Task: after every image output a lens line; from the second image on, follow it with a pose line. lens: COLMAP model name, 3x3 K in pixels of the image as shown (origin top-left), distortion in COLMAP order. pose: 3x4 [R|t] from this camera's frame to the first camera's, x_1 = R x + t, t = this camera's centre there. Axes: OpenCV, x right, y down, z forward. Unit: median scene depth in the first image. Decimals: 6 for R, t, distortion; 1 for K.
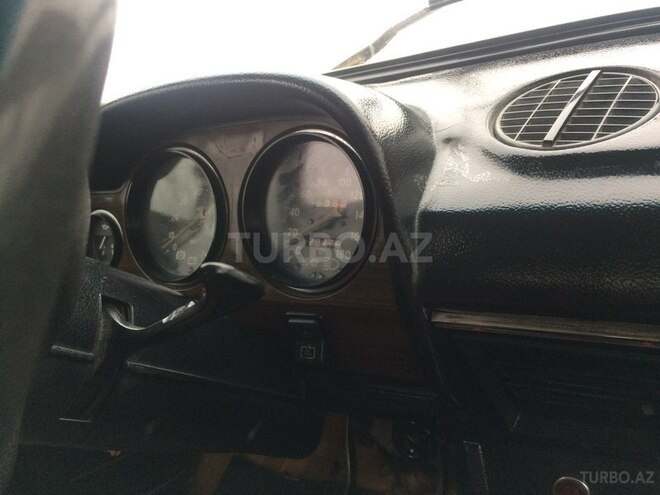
lens RADIAL K [[569.7, 0, 330.0], [0, 569.7, 247.5], [0, 0, 1]] dist [0.005913, -0.003363]
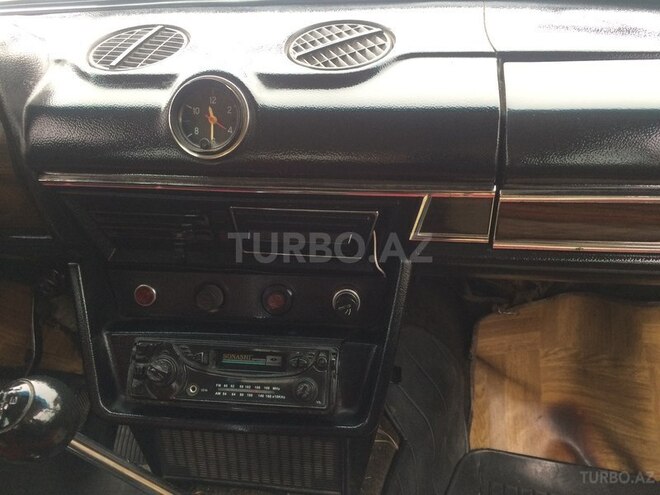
lens RADIAL K [[569.7, 0, 330.0], [0, 569.7, 247.5], [0, 0, 1]] dist [0.005913, -0.003363]
pose [[0.920177, -0.007963, 0.391421, 0.296198], [-0.022159, 0.997131, 0.072377, 0.179195], [-0.390875, -0.075273, 0.917361, -0.691731]]
